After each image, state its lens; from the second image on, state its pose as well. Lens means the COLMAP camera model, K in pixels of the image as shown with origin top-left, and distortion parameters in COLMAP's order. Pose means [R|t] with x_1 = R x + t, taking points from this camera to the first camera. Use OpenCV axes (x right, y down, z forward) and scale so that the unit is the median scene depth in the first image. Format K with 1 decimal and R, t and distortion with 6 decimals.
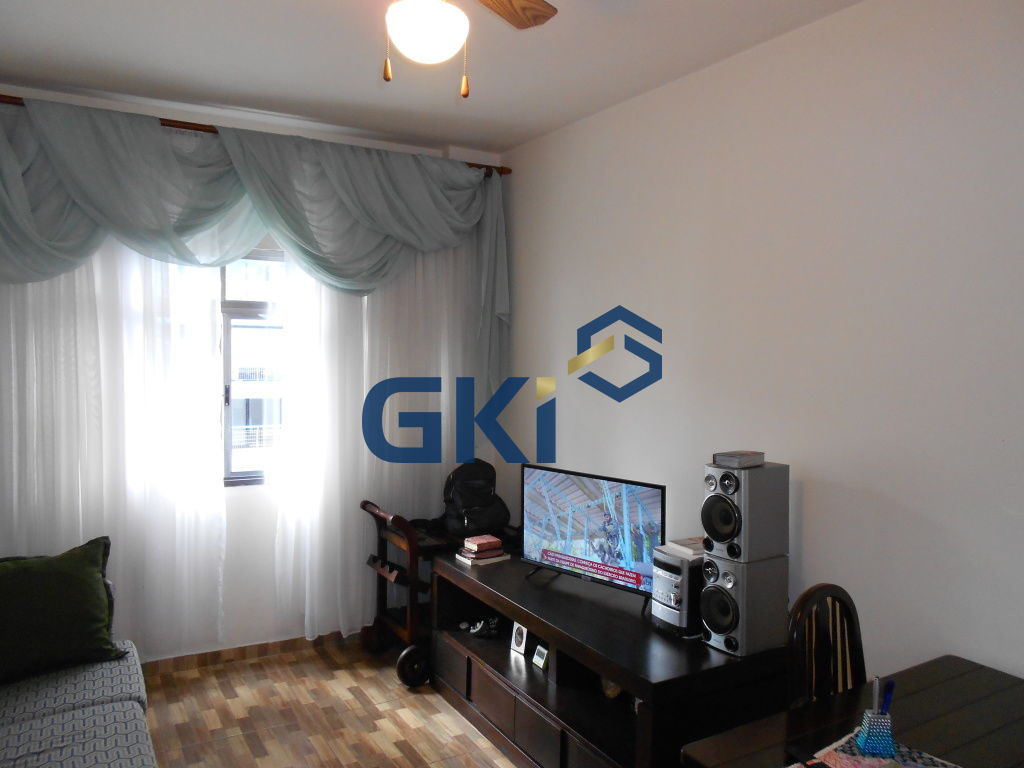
lens RADIAL K [[783.4, 0, 512.6], [0, 783.4, 385.2], [0, 0, 1]] dist [-0.029483, 0.013914]
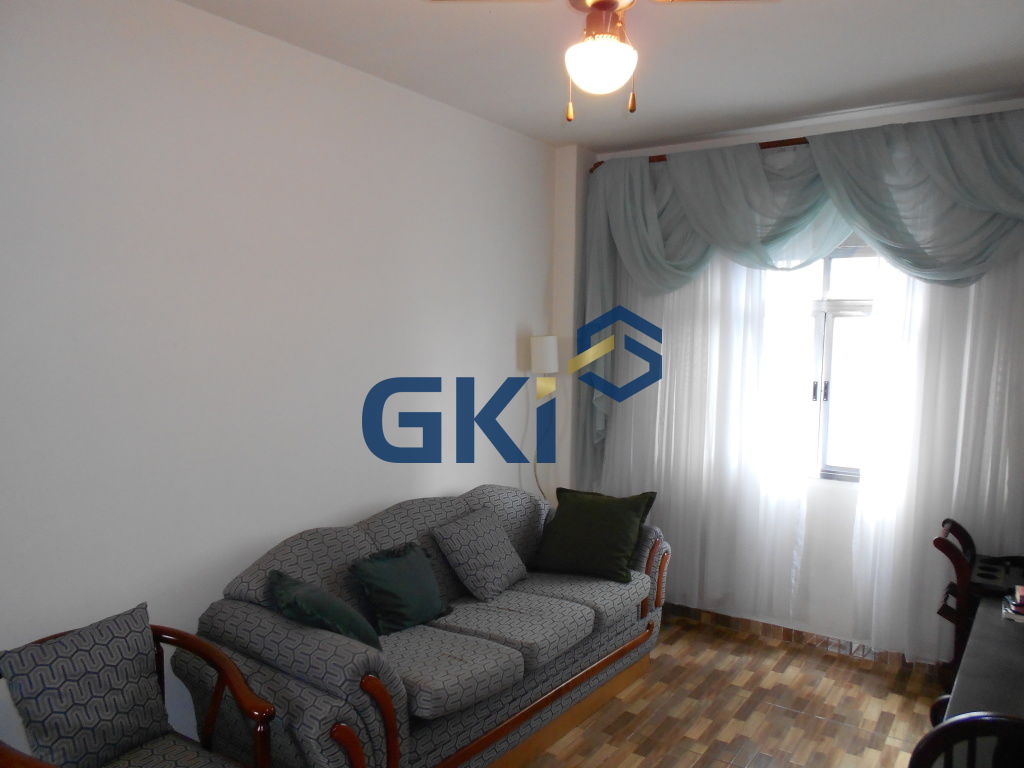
lens RADIAL K [[783.4, 0, 512.8], [0, 783.4, 381.1], [0, 0, 1]] dist [-0.029483, 0.013914]
pose [[0.414897, 0.041670, -0.908914, 0.427629], [-0.049736, 0.998496, 0.023073, -0.003857], [0.908508, 0.035633, 0.416345, 0.199470]]
